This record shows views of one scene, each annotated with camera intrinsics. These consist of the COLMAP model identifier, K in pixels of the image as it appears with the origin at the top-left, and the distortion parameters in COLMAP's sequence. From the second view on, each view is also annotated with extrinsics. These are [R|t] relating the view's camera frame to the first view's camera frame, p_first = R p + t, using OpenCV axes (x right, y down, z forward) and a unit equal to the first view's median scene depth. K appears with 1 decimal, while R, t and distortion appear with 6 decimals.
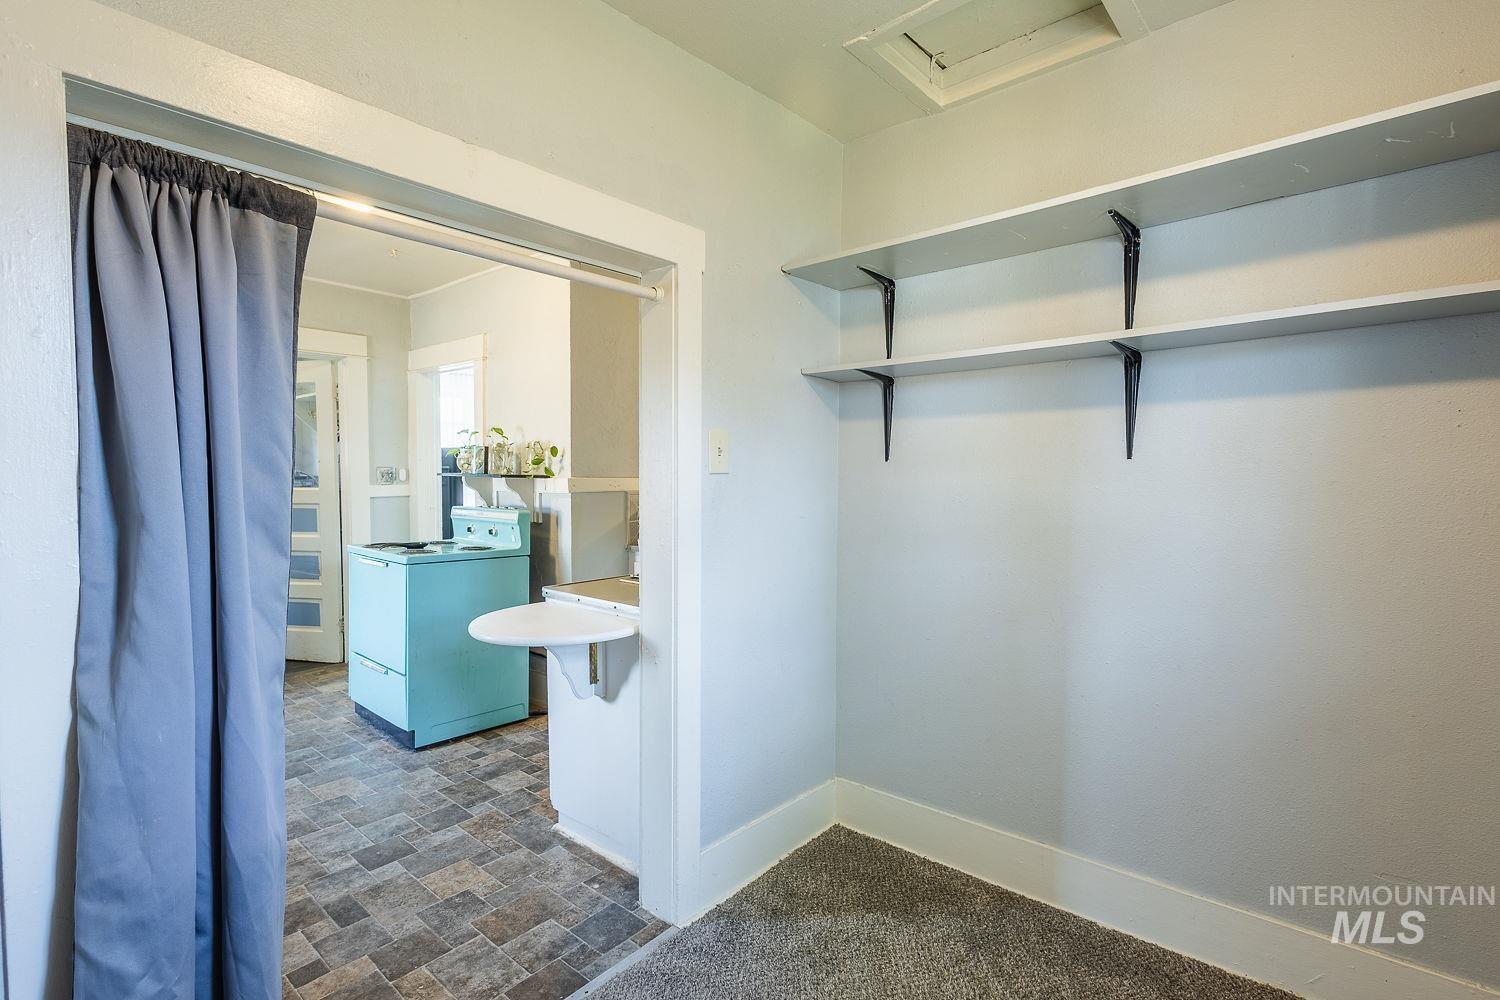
lens RADIAL K [[710.0, 0, 750.0], [0, 710.0, 500.0], [0, 0, 1]] dist [0.005288, 0.000122]
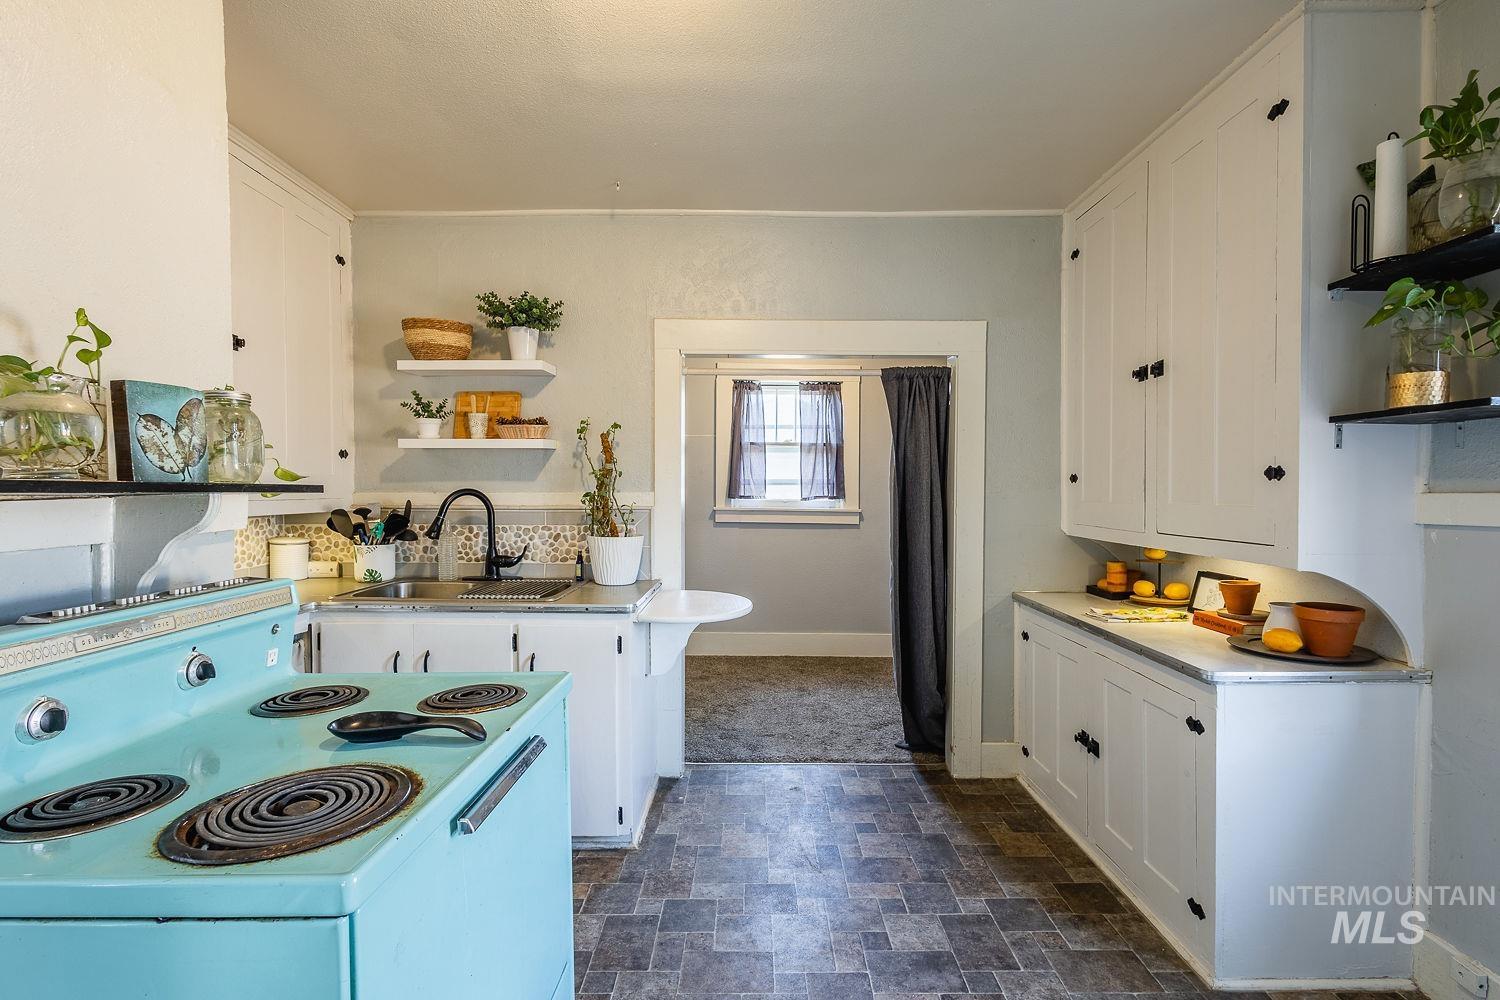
lens RADIAL K [[700.5, 0, 750.0], [0, 700.5, 500.0], [0, 0, 1]] dist [0.001395, -0.001072]
pose [[-0.657300, -0.017165, 0.753434, -1.166517], [0.019963, 0.998993, 0.040175, -0.057049], [-0.753365, 0.041448, -0.656295, 1.588800]]
